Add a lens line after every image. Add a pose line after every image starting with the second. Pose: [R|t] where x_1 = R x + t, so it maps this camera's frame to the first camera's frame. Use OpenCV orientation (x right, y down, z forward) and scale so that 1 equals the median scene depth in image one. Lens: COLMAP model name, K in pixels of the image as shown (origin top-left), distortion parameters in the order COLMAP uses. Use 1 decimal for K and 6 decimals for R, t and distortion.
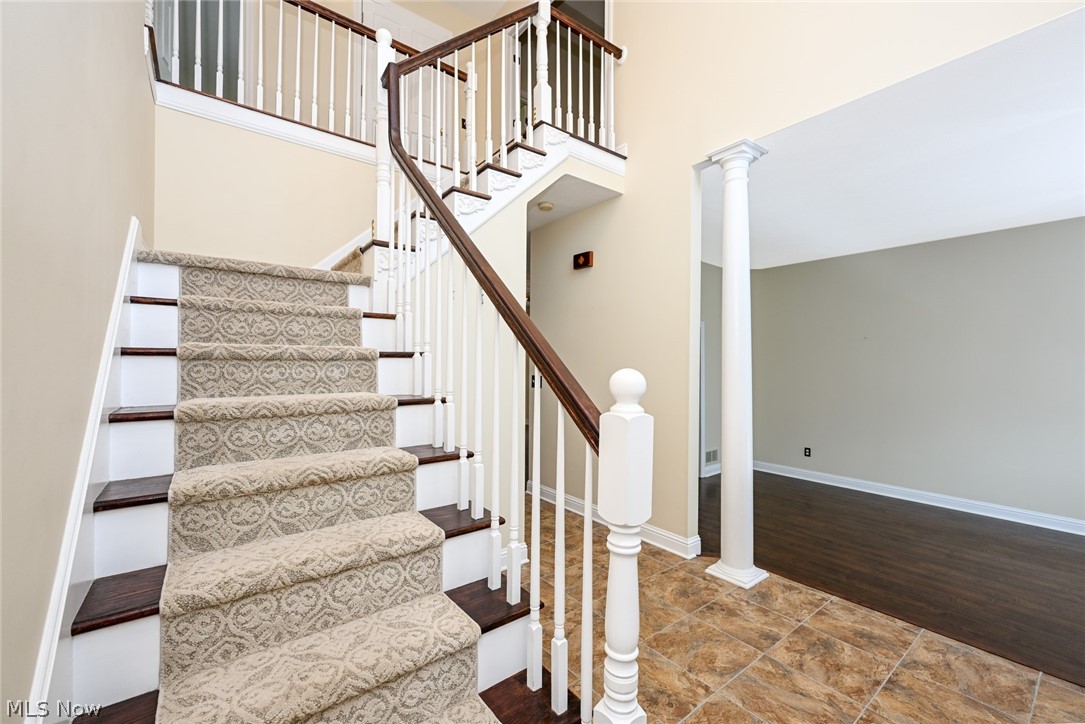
lens RADIAL K [[438.0, 0, 547.8], [0, 438.0, 361.0], [0, 0, 1]] dist [-0.002031, -0.000335]
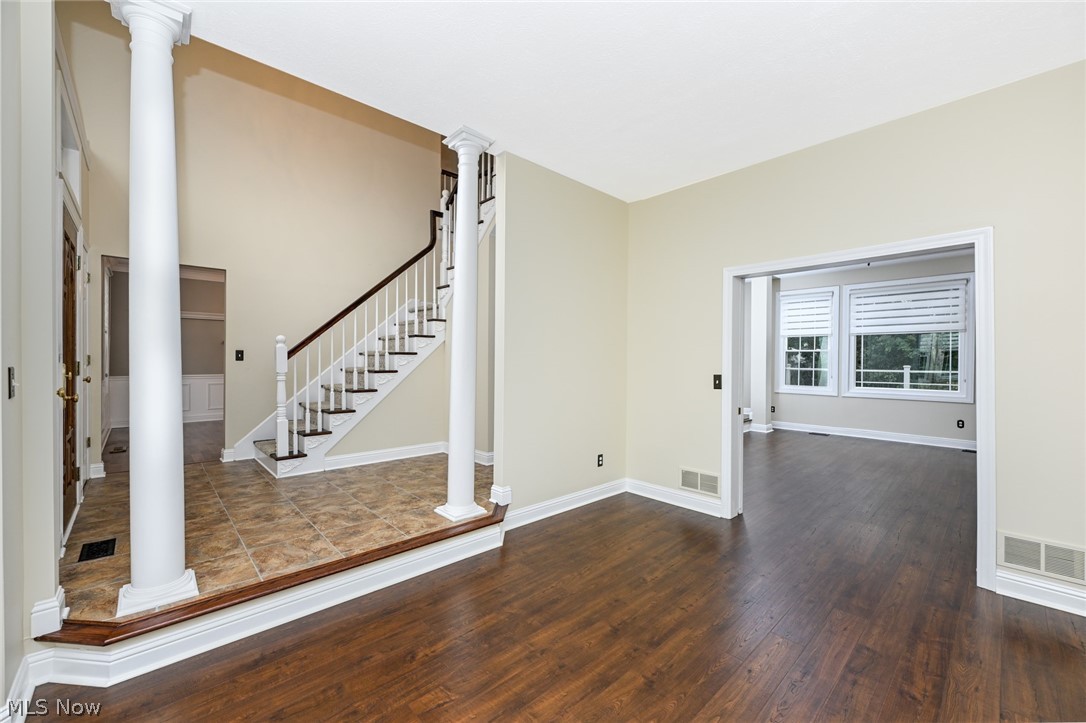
lens RADIAL K [[438.4, 0, 548.1], [0, 438.4, 360.6], [0, 0, 1]] dist [-0.002031, -0.000335]
pose [[0.085853, 0.001152, -0.996307, 2.055286], [0.002881, 0.999995, 0.001404, 0.107399], [0.996304, -0.002991, 0.085849, 1.445554]]
